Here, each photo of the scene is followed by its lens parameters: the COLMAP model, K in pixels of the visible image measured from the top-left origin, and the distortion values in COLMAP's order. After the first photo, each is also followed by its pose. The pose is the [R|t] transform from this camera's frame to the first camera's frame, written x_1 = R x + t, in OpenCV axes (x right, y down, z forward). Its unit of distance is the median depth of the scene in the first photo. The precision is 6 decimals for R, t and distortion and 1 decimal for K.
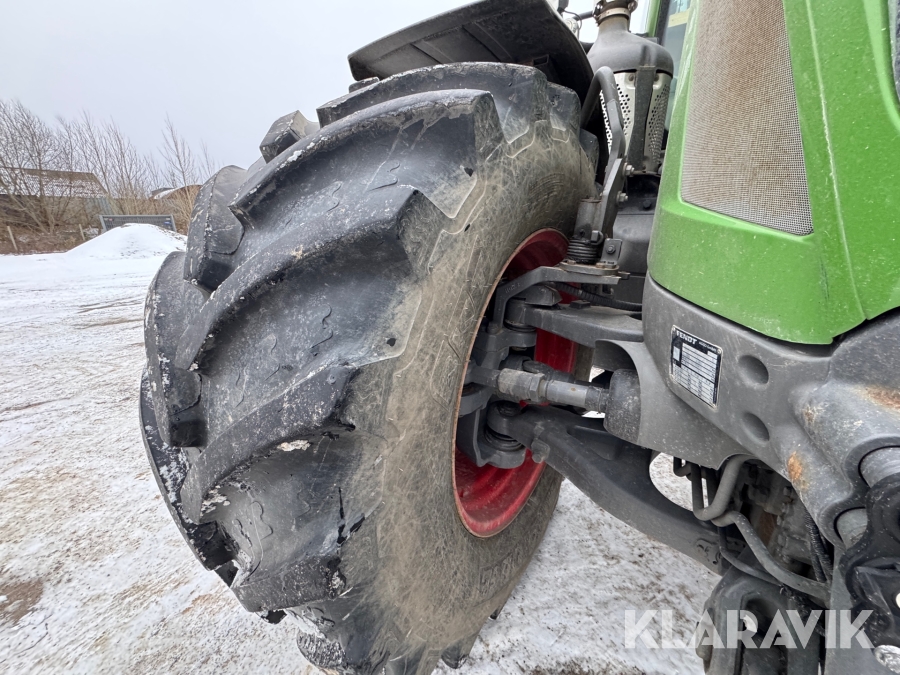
lens RADIAL K [[358.6, 0, 447.7], [0, 358.6, 337.2], [0, 0, 1]] dist [-0.005988, 0.001135]
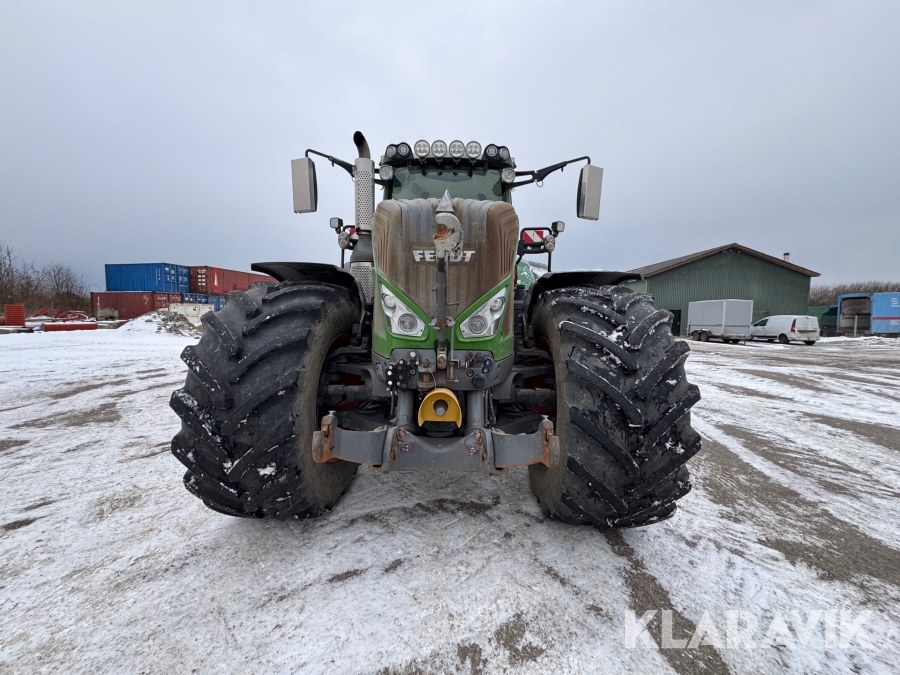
lens RADIAL K [[358.6, 0, 447.5], [0, 358.6, 336.0], [0, 0, 1]] dist [-0.005988, 0.001135]
pose [[0.850793, -0.012775, 0.525345, -0.574922], [0.137779, 0.970155, -0.199540, 0.450046], [-0.507117, 0.242148, 0.827162, -2.035021]]
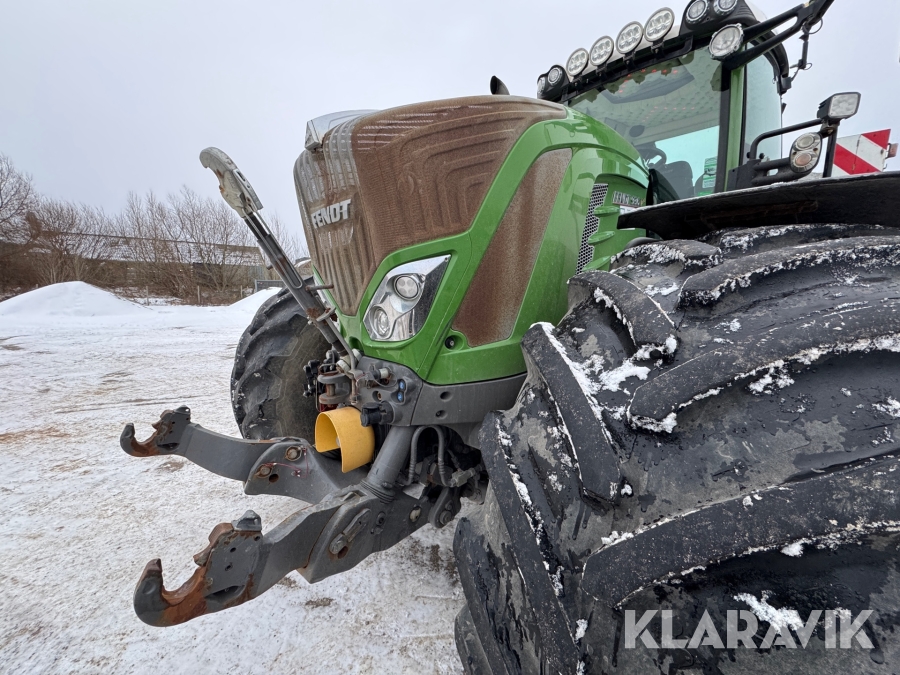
lens RADIAL K [[358.6, 0, 450.8], [0, 358.6, 330.4], [0, 0, 1]] dist [-0.005988, 0.001135]
pose [[0.967630, 0.052948, -0.246755, 1.607719], [-0.098956, 0.979049, -0.177966, 0.191957], [0.232162, 0.196623, 0.952597, -1.477146]]
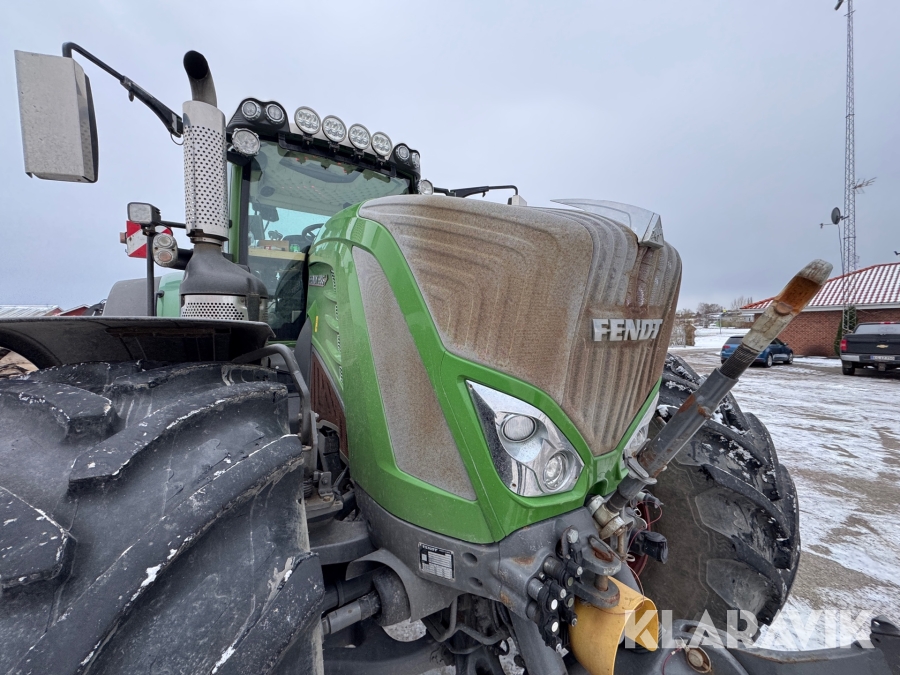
lens RADIAL K [[358.6, 0, 450.2], [0, 358.6, 337.1], [0, 0, 1]] dist [-0.005988, 0.001135]
pose [[0.400063, -0.012137, 0.916407, -0.683385], [0.285161, 0.951927, -0.111882, -0.557390], [-0.870995, 0.306084, 0.384292, -0.105040]]
